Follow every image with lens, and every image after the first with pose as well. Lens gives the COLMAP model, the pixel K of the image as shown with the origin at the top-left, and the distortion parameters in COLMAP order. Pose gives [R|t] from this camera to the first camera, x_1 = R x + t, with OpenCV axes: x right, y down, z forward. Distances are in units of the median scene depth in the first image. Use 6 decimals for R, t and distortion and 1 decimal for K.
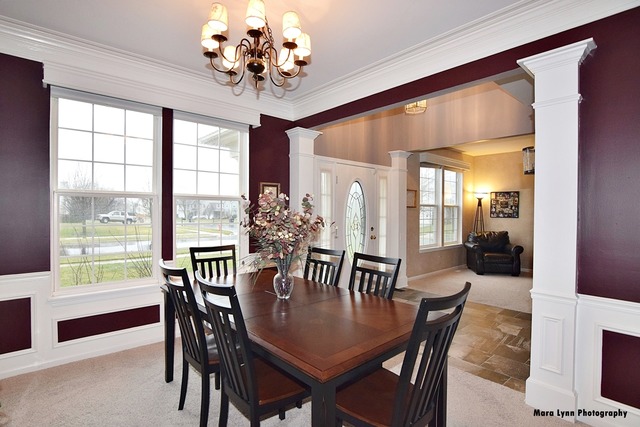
lens RADIAL K [[312.0, 0, 319.9], [0, 312.0, 214.0], [0, 0, 1]] dist [-0.014454, 0.000913]
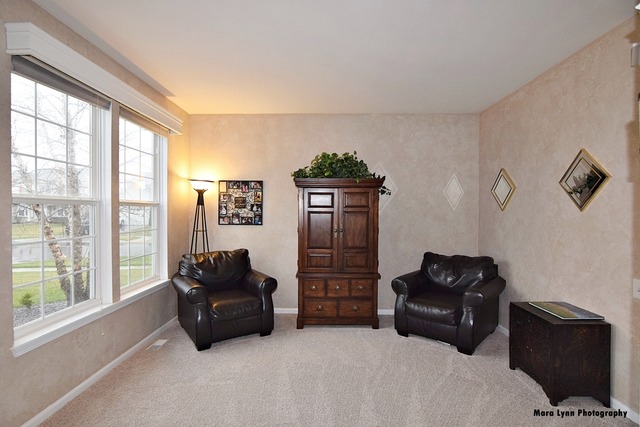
lens RADIAL K [[312.0, 0, 319.0], [0, 312.0, 211.2], [0, 0, 1]] dist [-0.014454, 0.000913]
pose [[0.652556, -0.010526, 0.757668, 0.242845], [0.005103, 0.999942, 0.009497, -0.018854], [-0.757723, -0.002330, 0.652572, 0.500133]]
